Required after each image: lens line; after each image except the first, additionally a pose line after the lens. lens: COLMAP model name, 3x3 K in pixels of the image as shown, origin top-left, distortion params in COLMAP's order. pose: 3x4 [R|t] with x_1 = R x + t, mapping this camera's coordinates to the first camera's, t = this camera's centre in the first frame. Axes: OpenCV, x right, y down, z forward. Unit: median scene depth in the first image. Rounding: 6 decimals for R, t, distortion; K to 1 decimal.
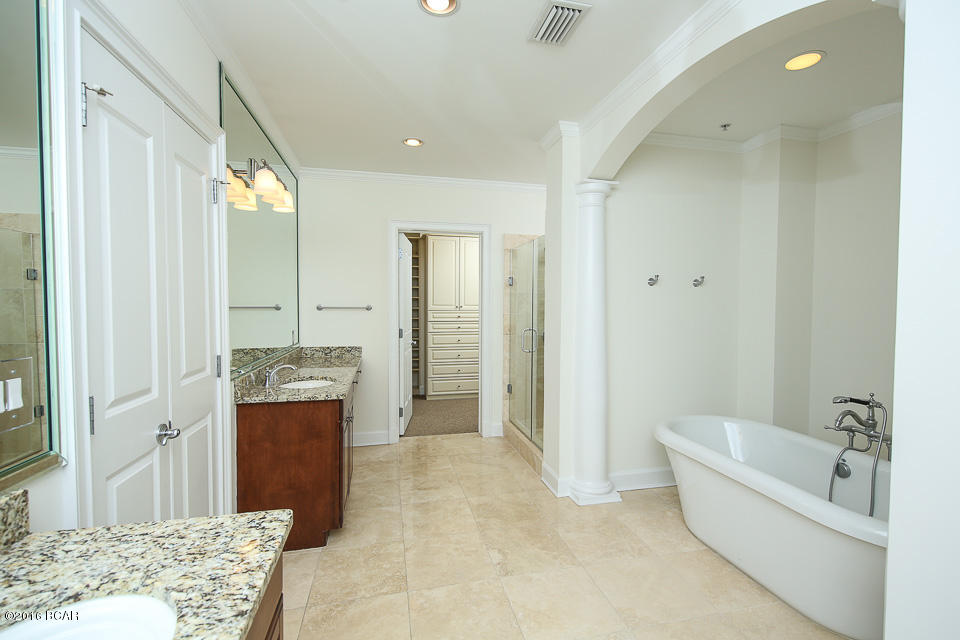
lens RADIAL K [[428.3, 0, 485.1], [0, 428.3, 318.3], [0, 0, 1]] dist [-0.000783, -0.000151]
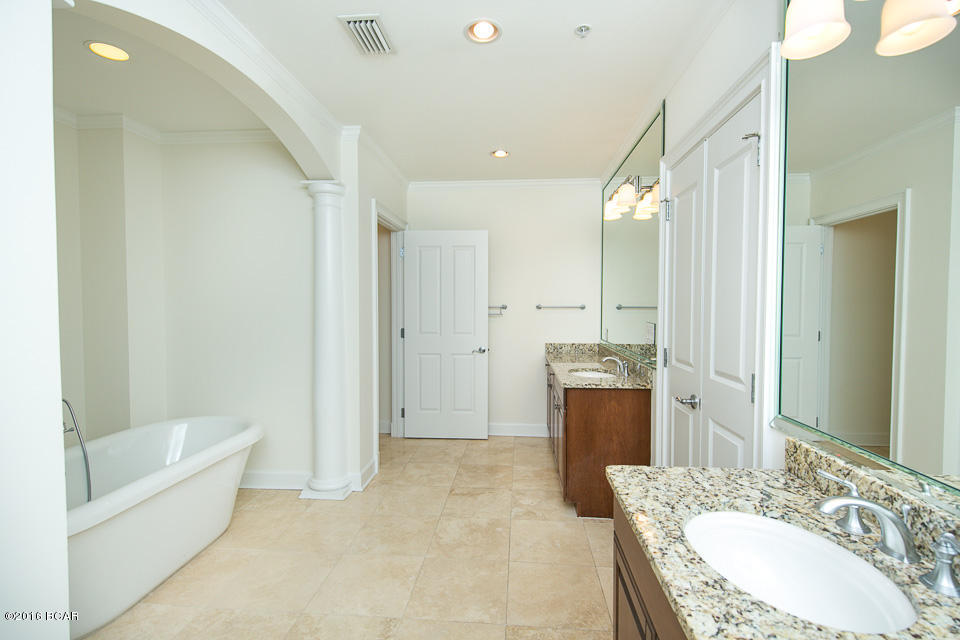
lens RADIAL K [[428.3, 0, 483.8], [0, 428.3, 319.7], [0, 0, 1]] dist [-0.000783, -0.000151]
pose [[-0.950354, -0.015993, 0.310760, -0.407706], [0.005013, 0.997762, 0.066677, -0.058047], [-0.311131, 0.064924, -0.948147, 1.835674]]
